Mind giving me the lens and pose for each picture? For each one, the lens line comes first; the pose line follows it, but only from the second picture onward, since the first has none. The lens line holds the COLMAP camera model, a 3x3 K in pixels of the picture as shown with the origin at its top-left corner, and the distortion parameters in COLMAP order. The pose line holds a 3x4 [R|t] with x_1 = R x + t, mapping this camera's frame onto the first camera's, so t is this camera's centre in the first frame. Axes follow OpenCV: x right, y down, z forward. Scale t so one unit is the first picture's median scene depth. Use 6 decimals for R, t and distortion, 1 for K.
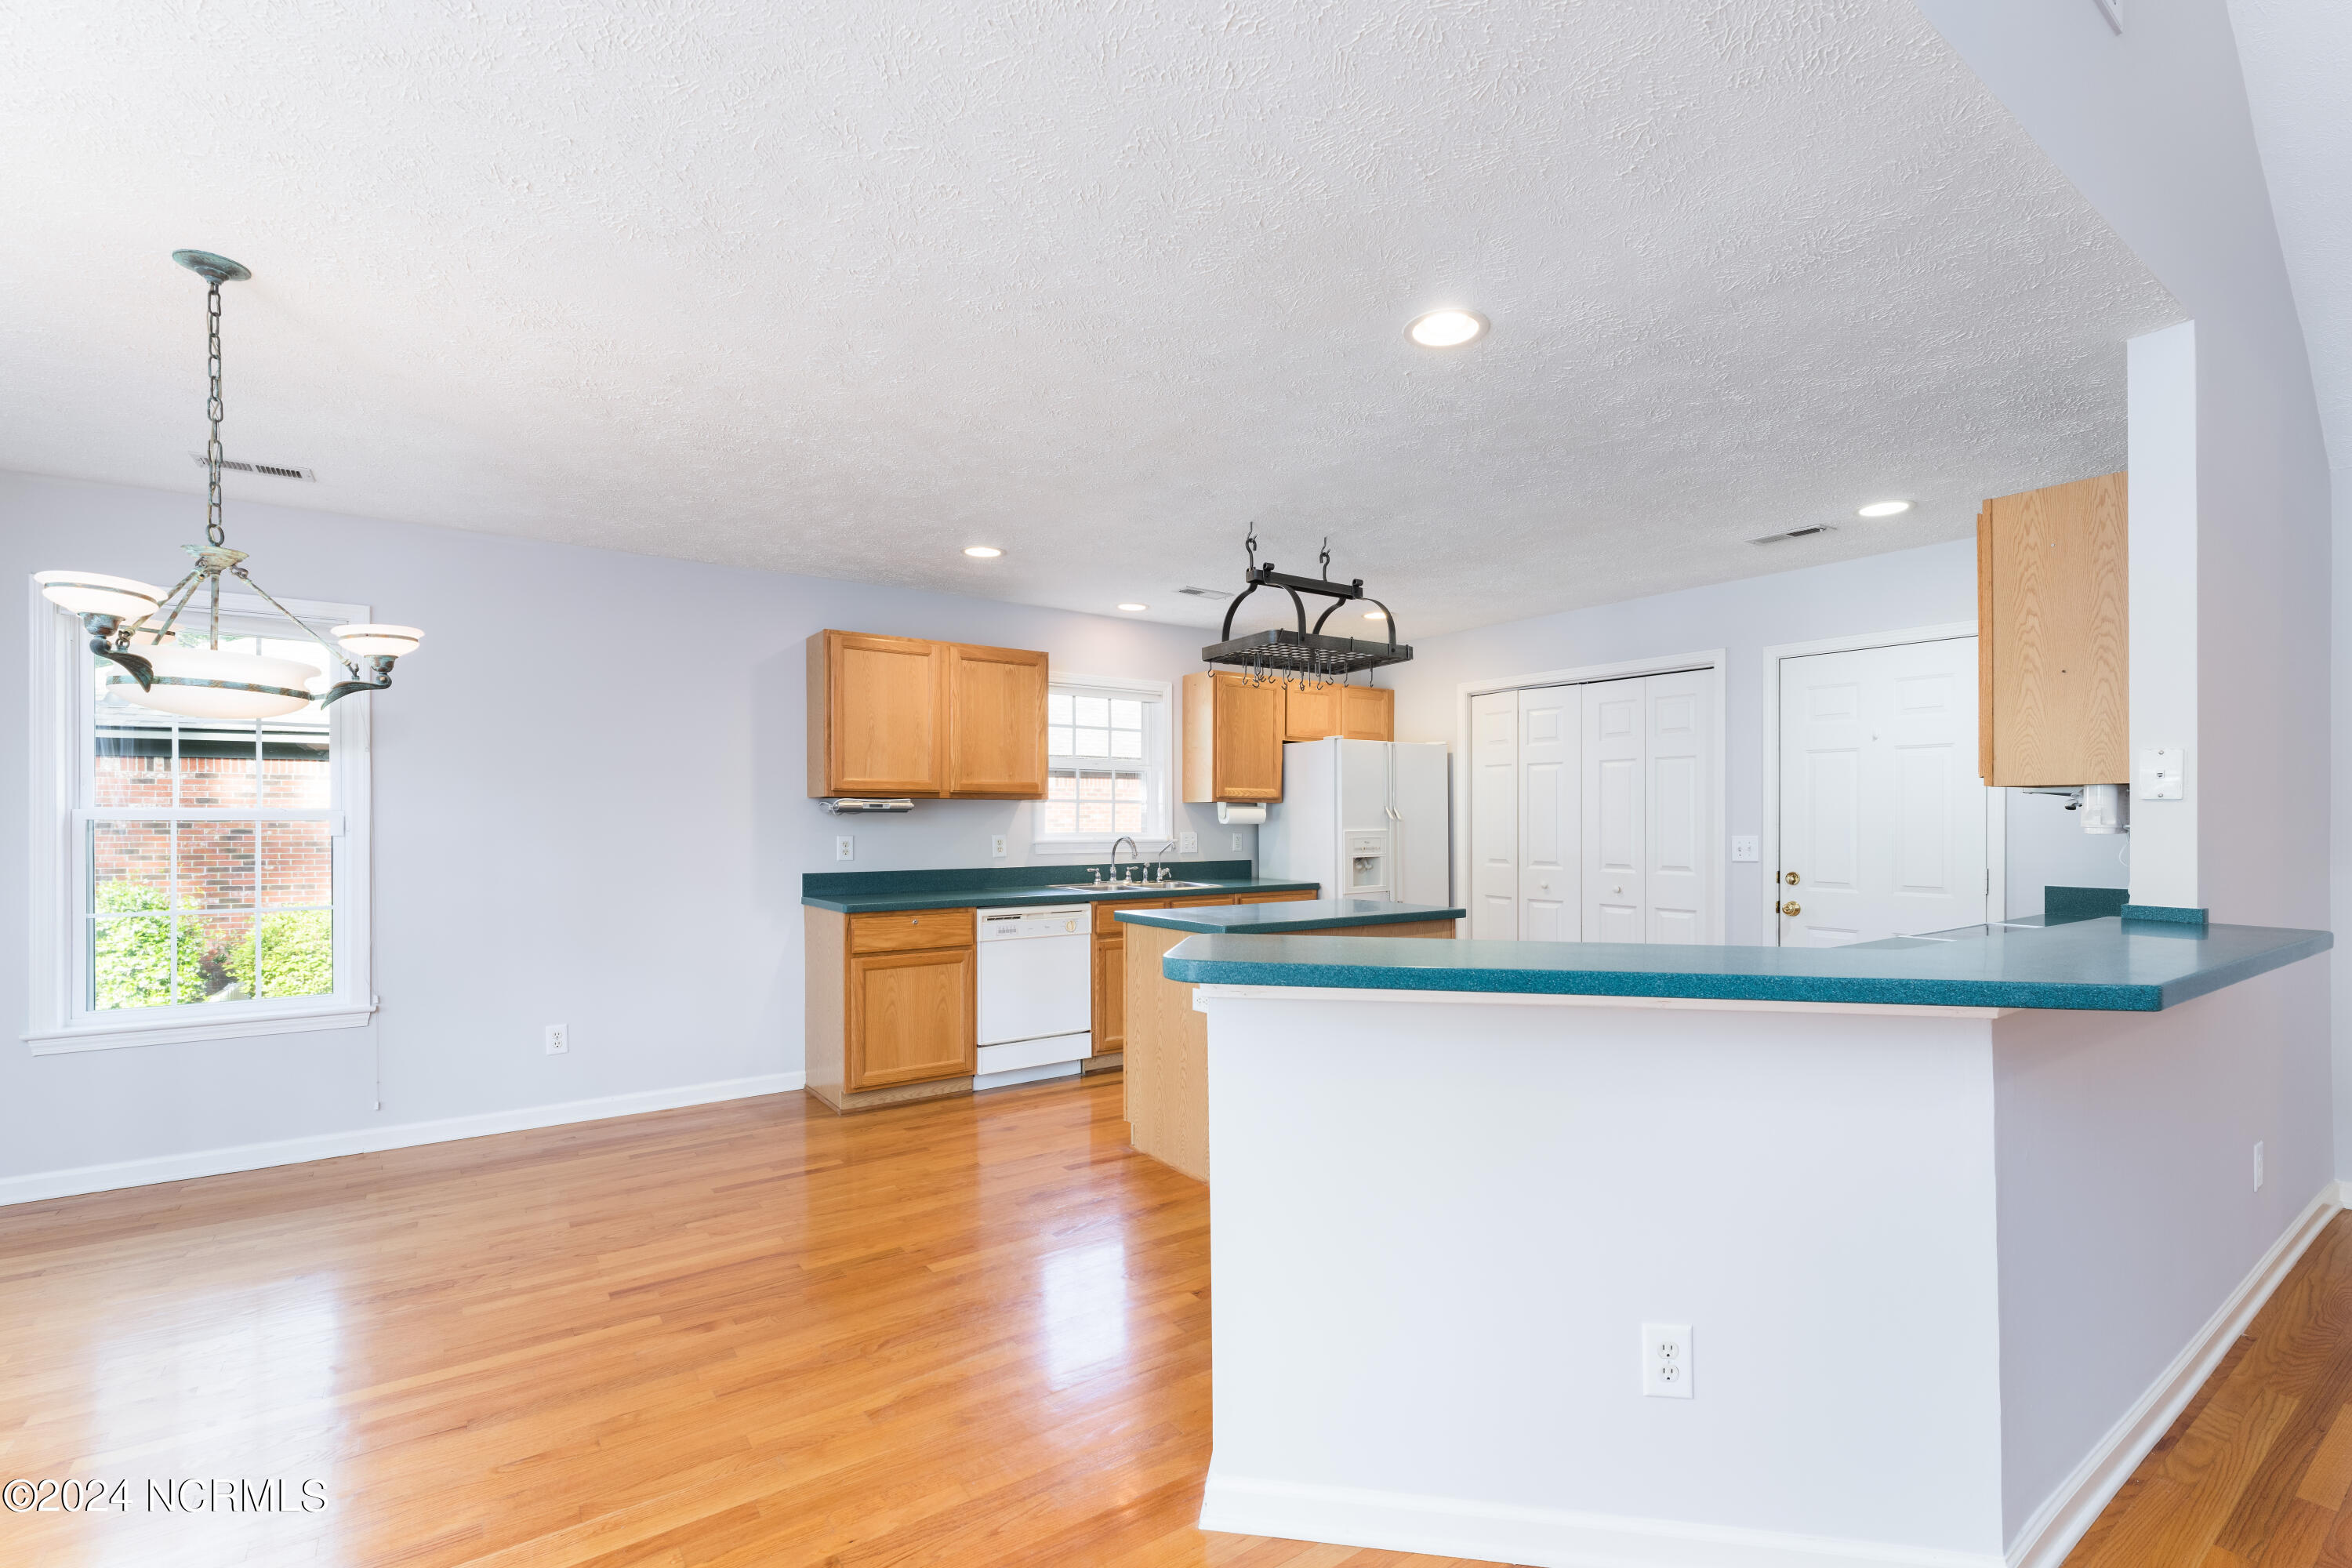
lens RADIAL K [[1012.3, 0, 1243.2], [0, 1012.3, 826.0], [0, 0, 1]] dist [0.000923, -0.000257]
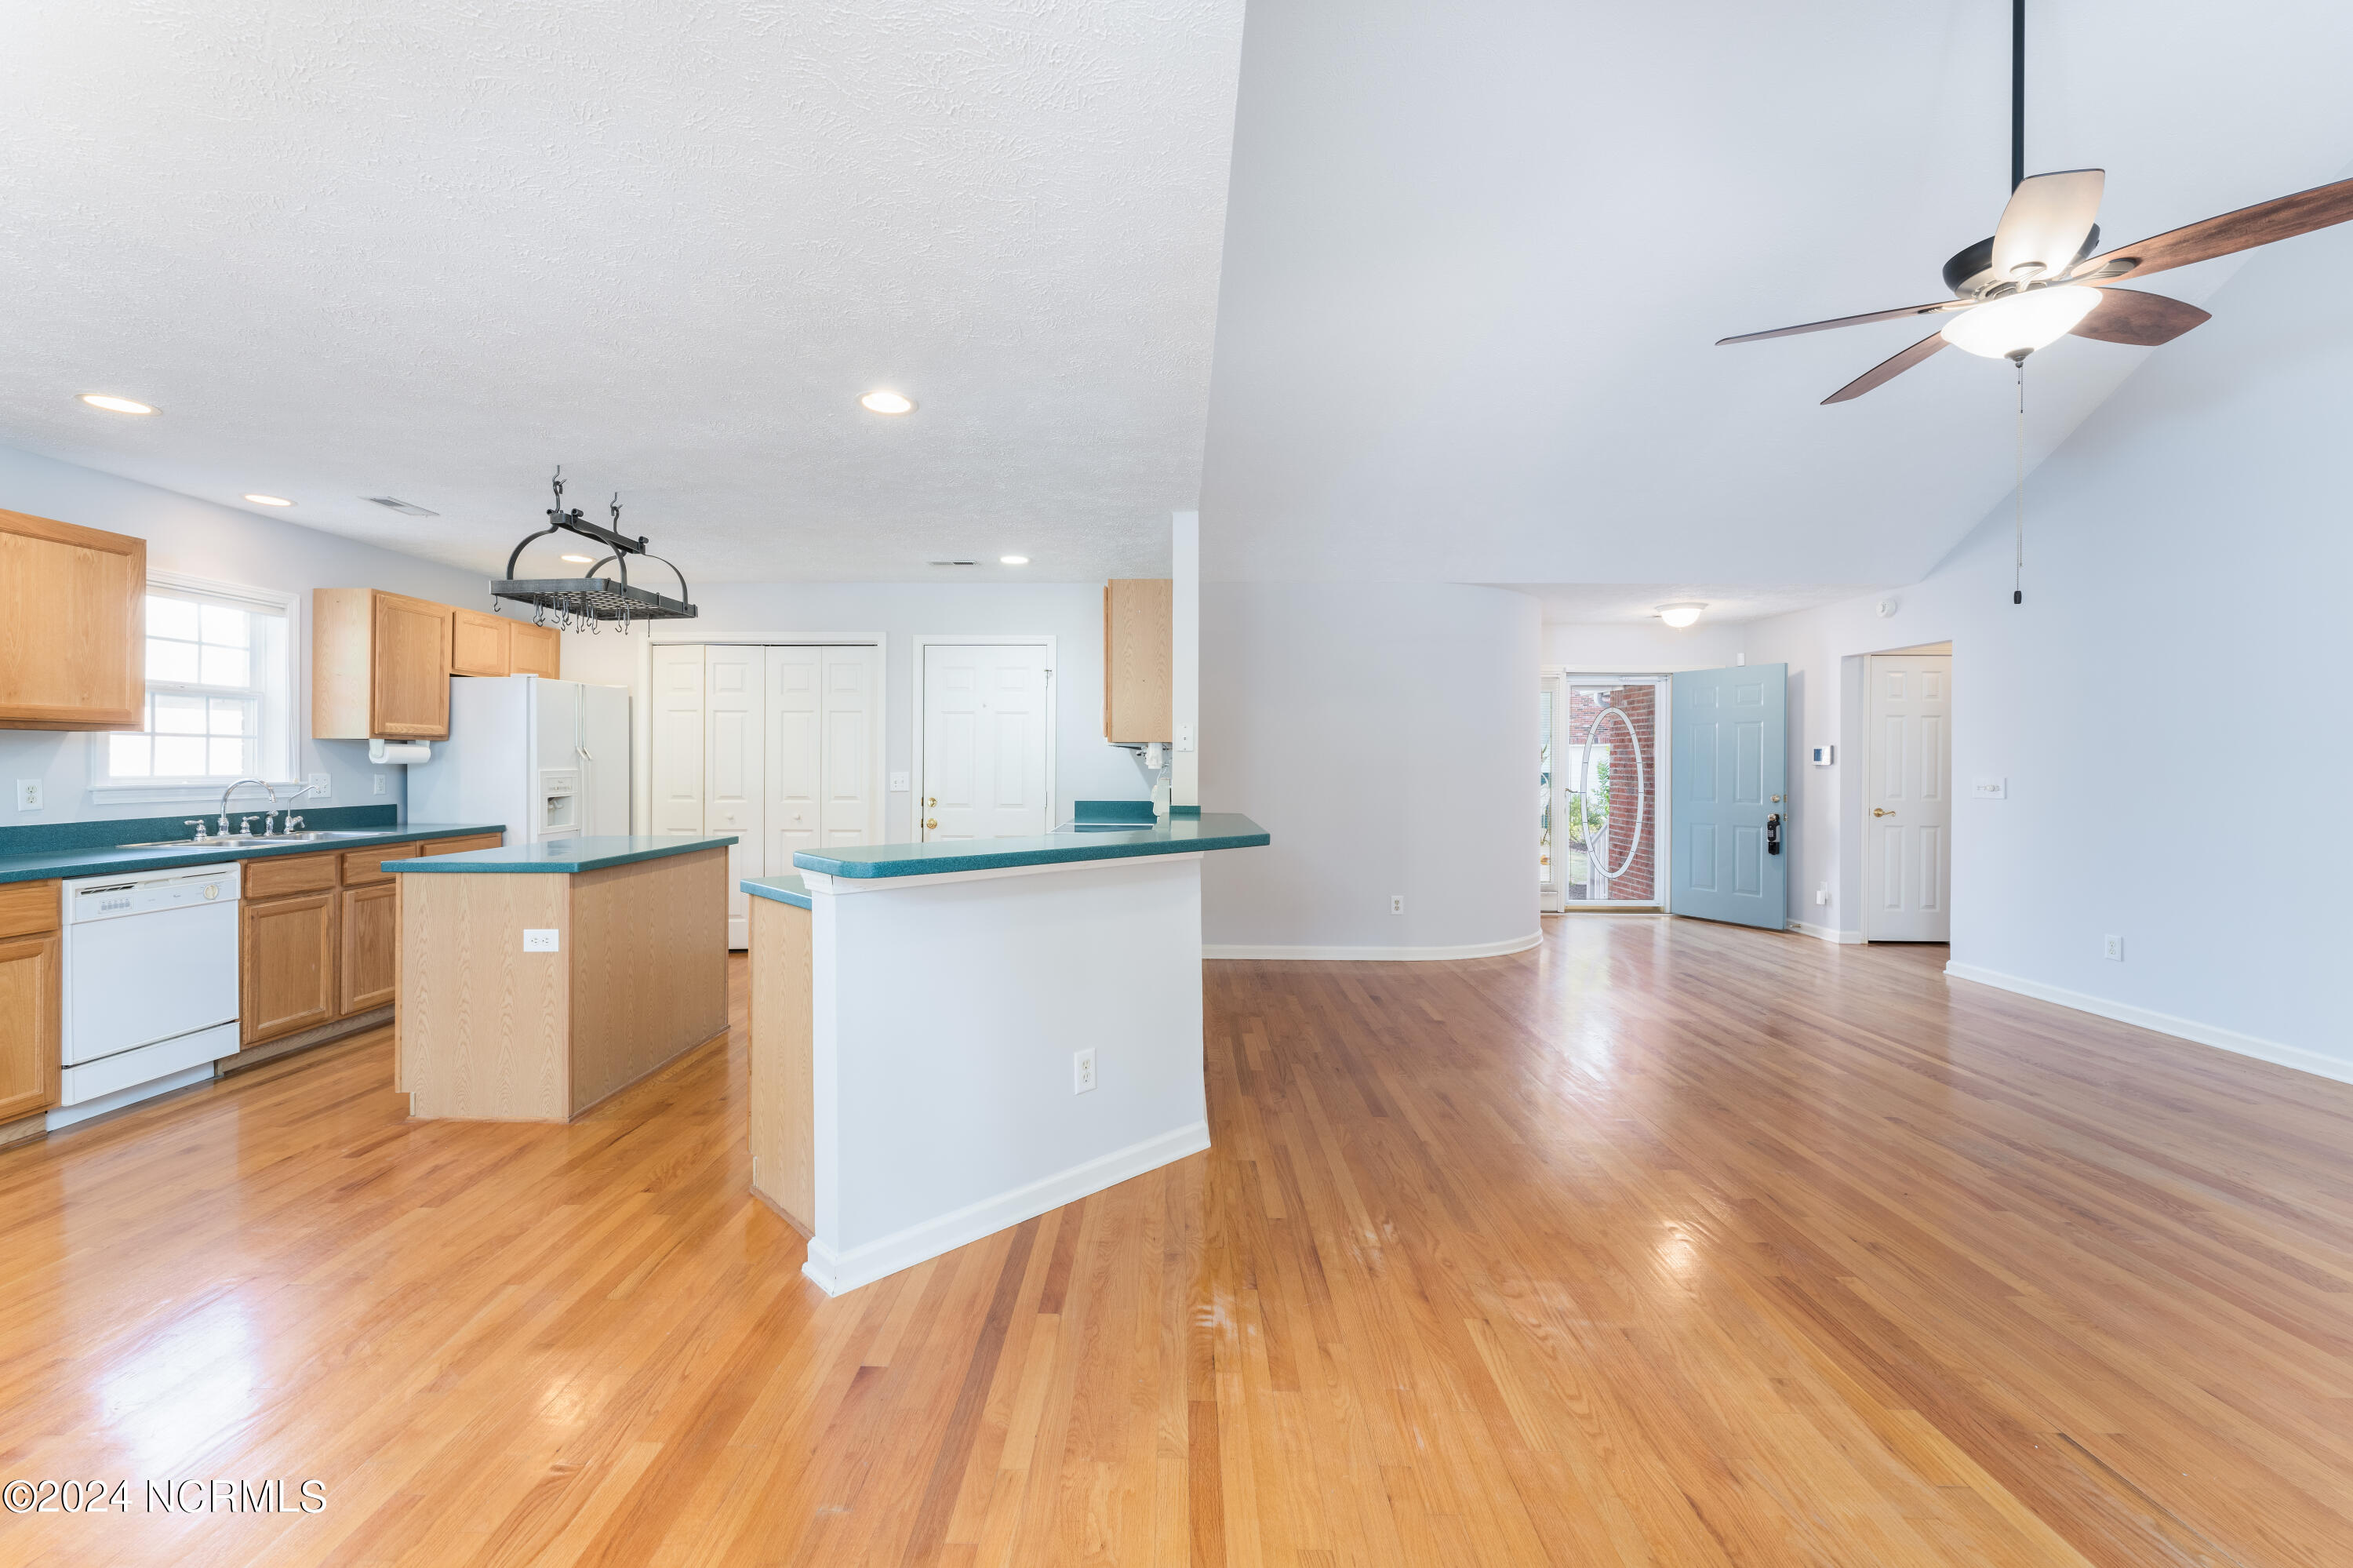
lens RADIAL K [[962.7, 0, 1121.0], [0, 962.7, 765.6], [0, 0, 1]] dist [0.000016, 0.000163]
pose [[0.621315, -0.002504, 0.783557, -0.316102], [0.001908, 0.999997, 0.001682, -0.000605], [-0.783558, 0.000450, 0.621318, -0.030689]]
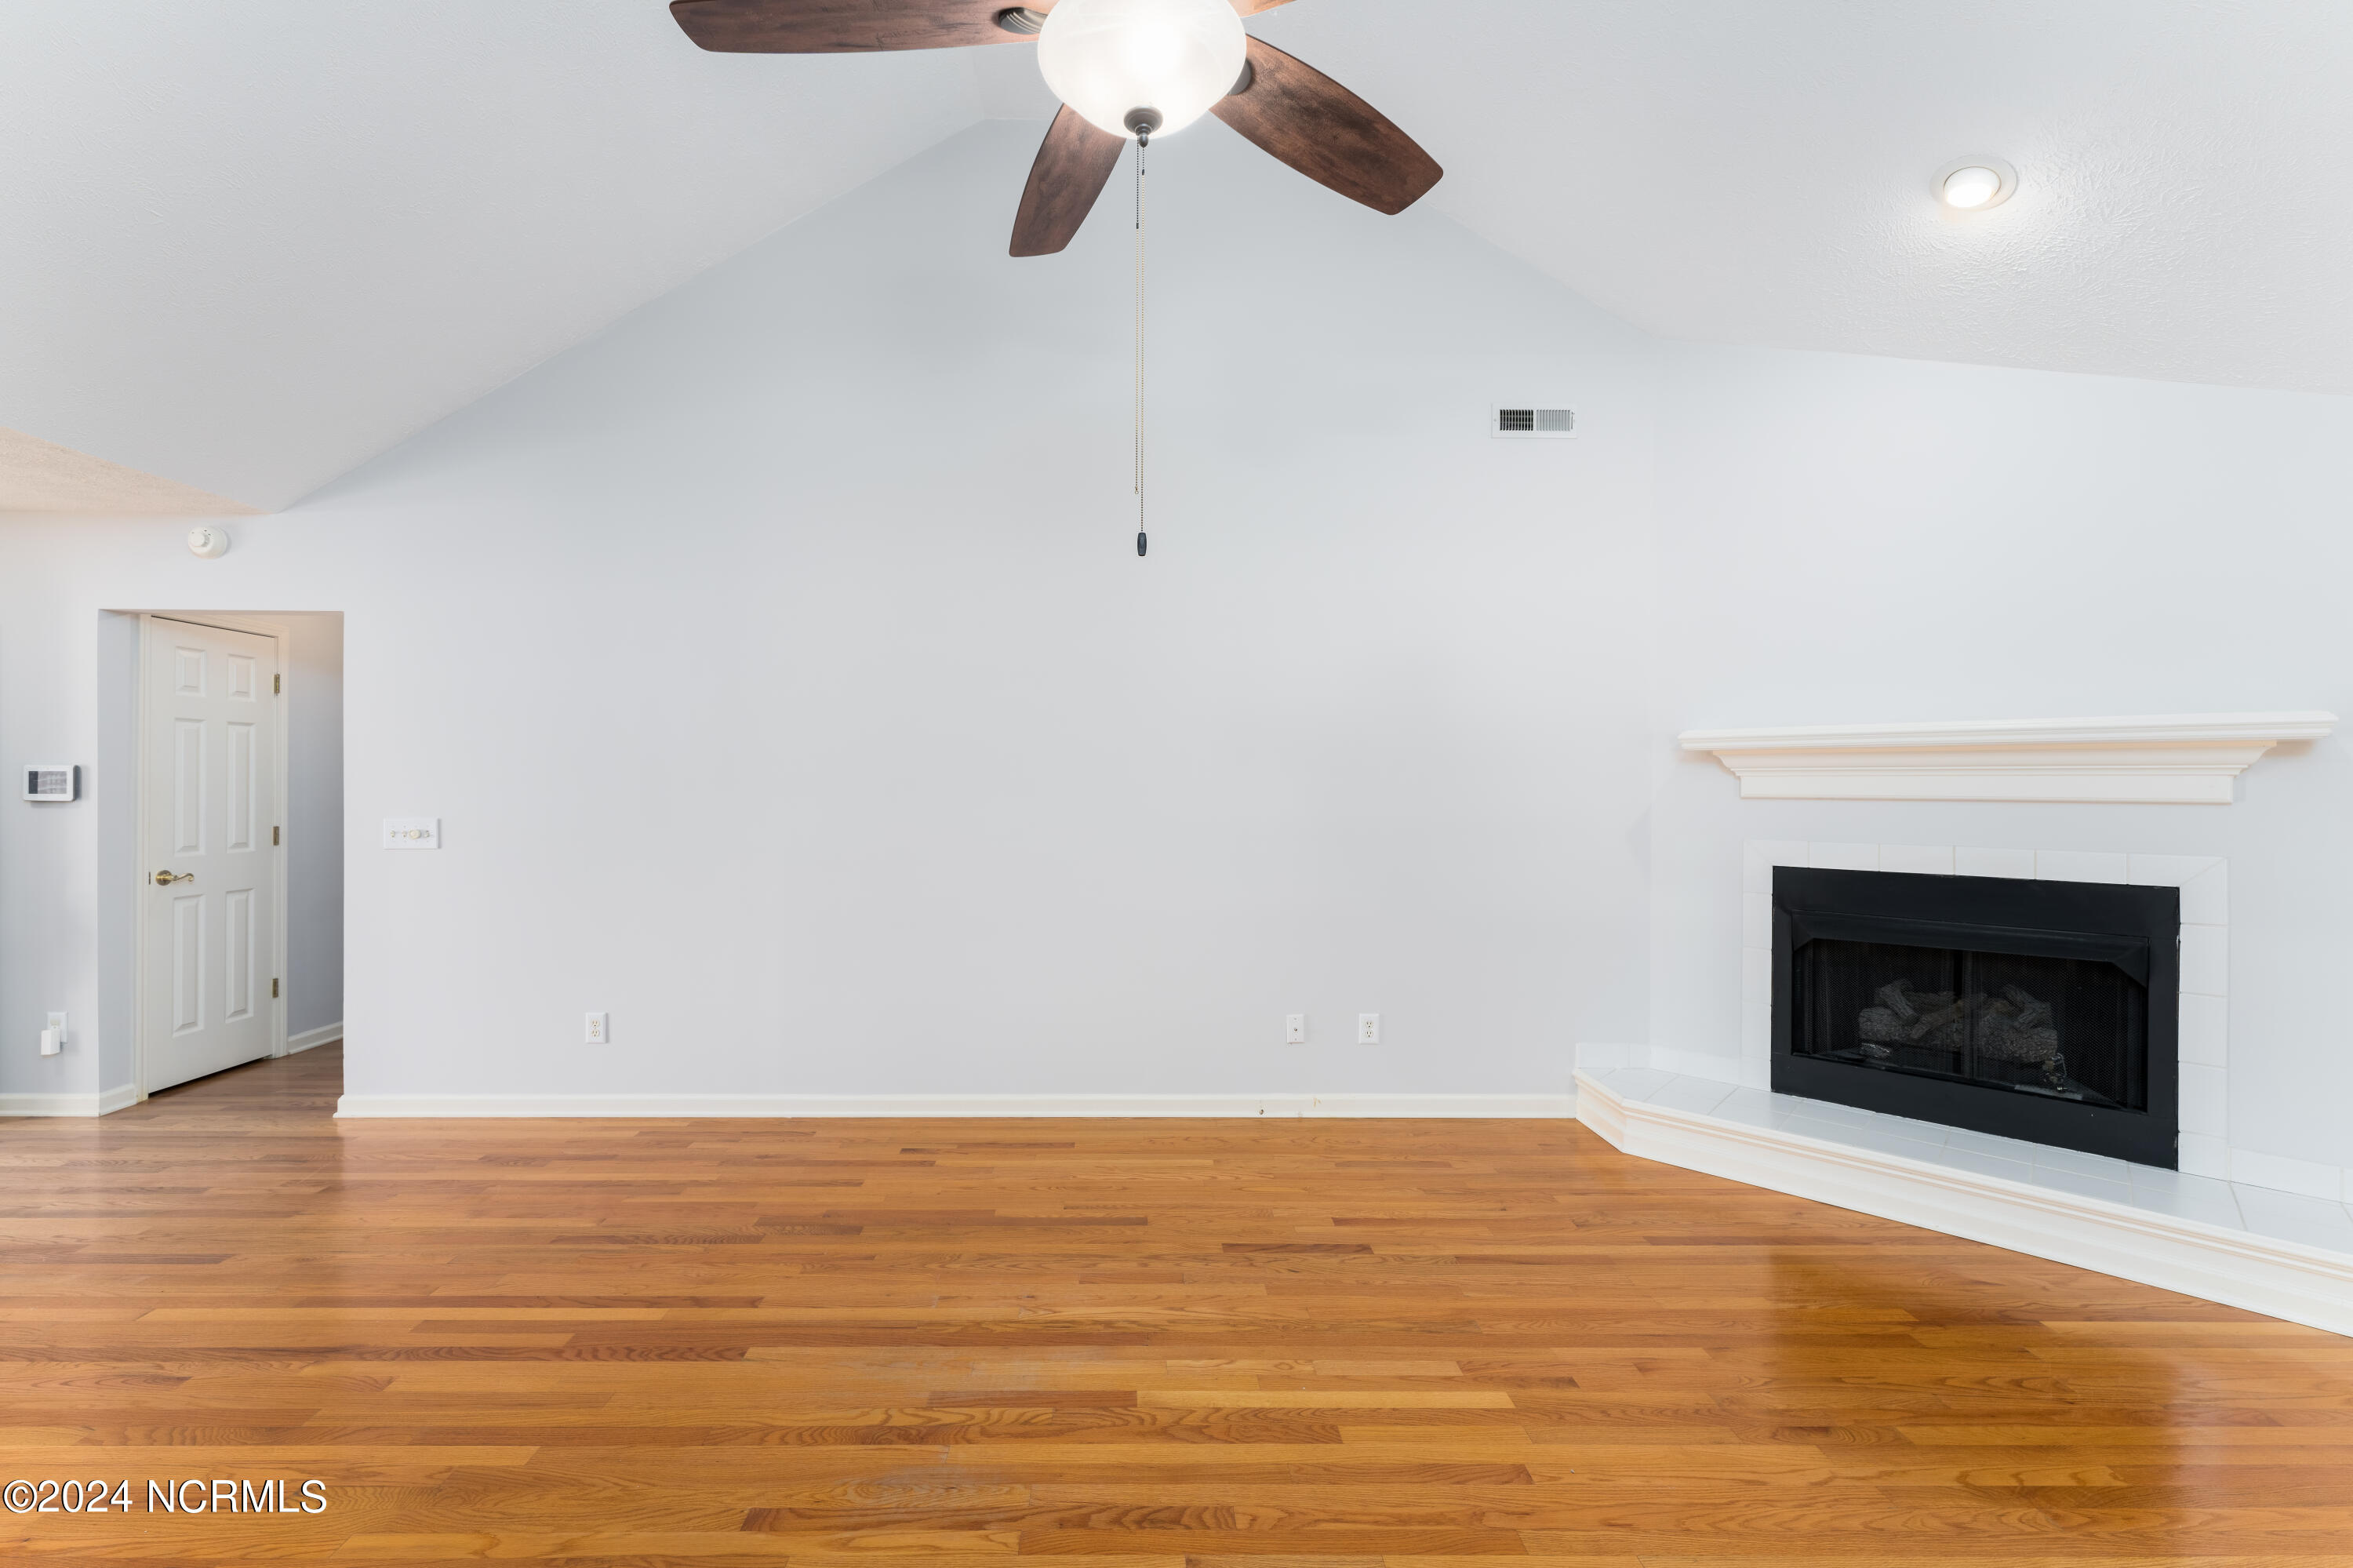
lens RADIAL K [[962.7, 0, 1164.9], [0, 962.7, 788.0], [0, 0, 1]] dist [0.000016, 0.000163]
pose [[-0.821919, -0.007537, 0.569554, 0.298902], [-0.002199, 0.999947, 0.010060, -0.018525], [-0.569600, 0.007016, -0.821892, 0.185434]]
